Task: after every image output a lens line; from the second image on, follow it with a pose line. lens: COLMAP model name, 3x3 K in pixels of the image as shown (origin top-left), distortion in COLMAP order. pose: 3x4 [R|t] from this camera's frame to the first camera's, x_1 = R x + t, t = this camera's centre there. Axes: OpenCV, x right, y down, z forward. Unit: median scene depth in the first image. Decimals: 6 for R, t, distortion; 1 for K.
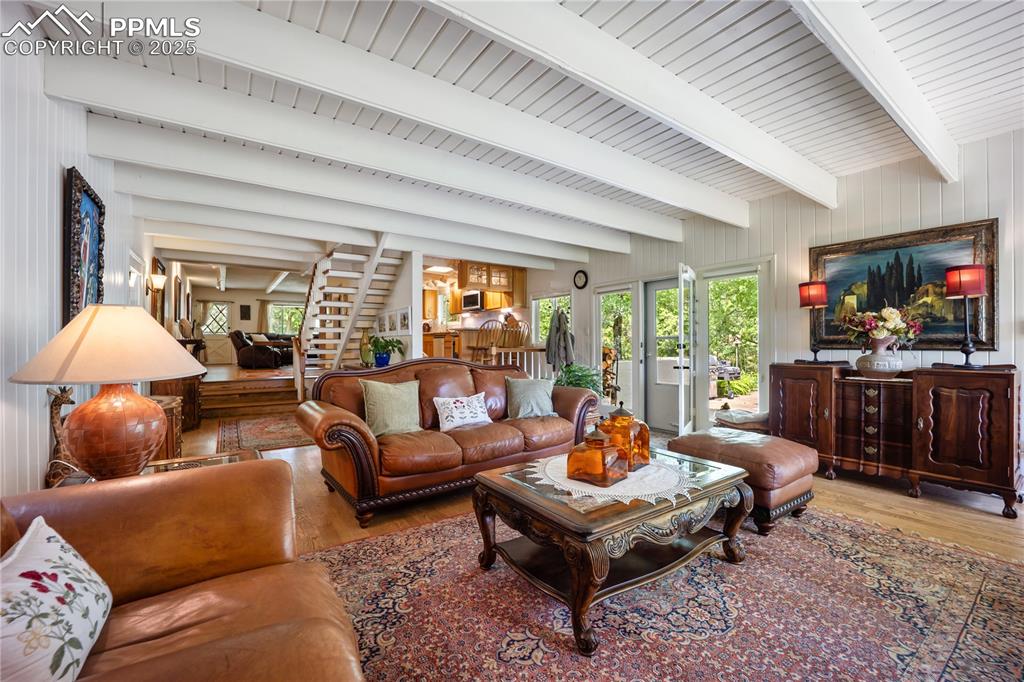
lens RADIAL K [[419.8, 0, 513.0], [0, 419.8, 342.6], [0, 0, 1]] dist [0.000245, -0.000105]
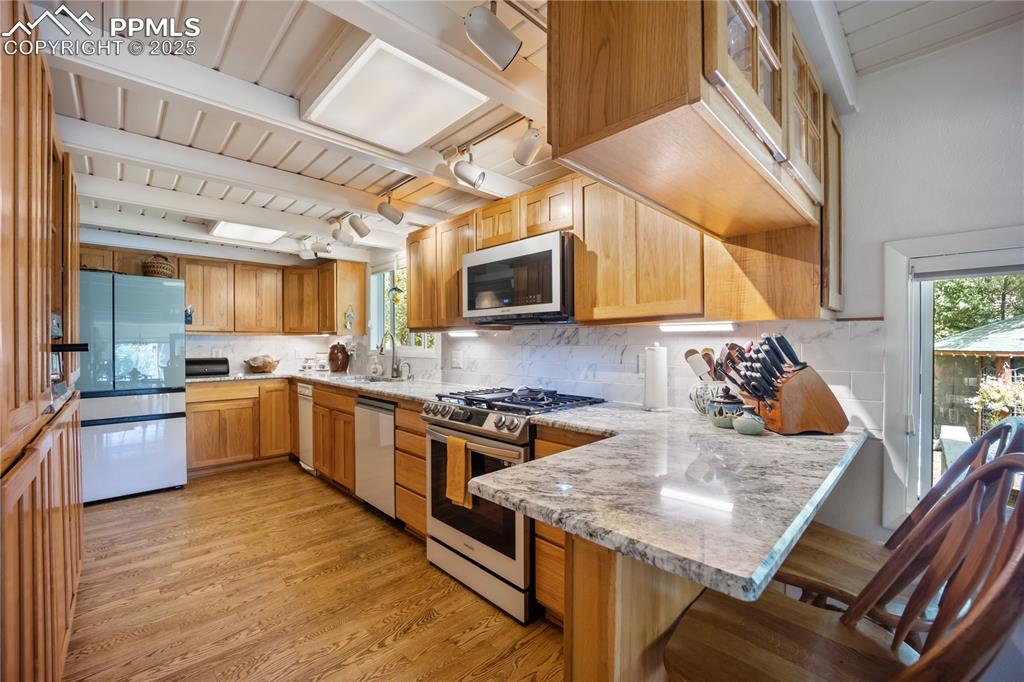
lens RADIAL K [[419.8, 0, 511.5], [0, 419.8, 342.7], [0, 0, 1]] dist [0.000245, -0.000105]
pose [[0.988648, -0.001528, 0.150242, -0.127881], [0.000795, 0.999987, 0.004938, -0.061510], [-0.150248, -0.004763, 0.988637, 0.711543]]
